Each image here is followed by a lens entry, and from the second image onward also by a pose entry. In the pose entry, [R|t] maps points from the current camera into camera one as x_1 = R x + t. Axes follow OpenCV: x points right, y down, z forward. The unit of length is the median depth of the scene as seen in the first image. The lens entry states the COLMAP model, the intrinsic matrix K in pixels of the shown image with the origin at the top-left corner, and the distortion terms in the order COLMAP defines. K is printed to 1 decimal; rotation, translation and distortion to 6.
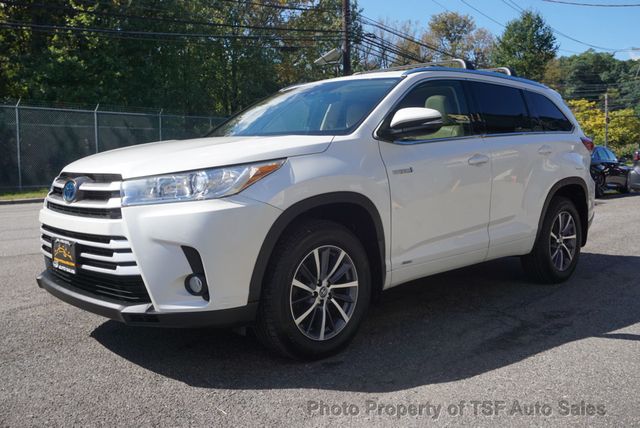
lens RADIAL K [[601.3, 0, 320.7], [0, 601.3, 212.5], [0, 0, 1]] dist [0.015216, 0.000000]
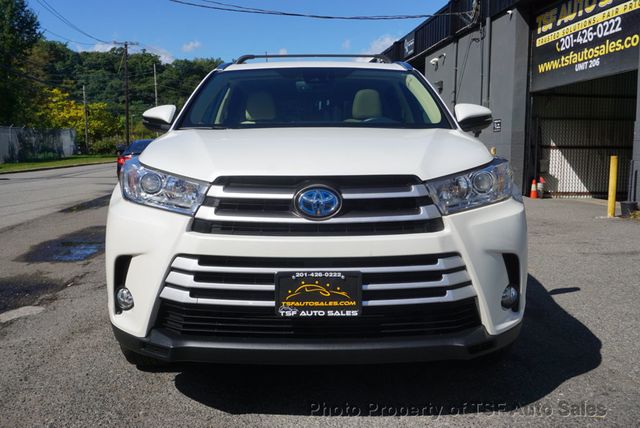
lens RADIAL K [[645.9, 0, 319.7], [0, 645.9, 215.2], [0, 0, 1]] dist [-0.001958, 0.000000]
pose [[0.699708, -0.078496, 0.710104, -1.023333], [0.073214, 0.996591, 0.038023, -0.052999], [-0.710668, 0.025384, 0.703069, 0.507010]]
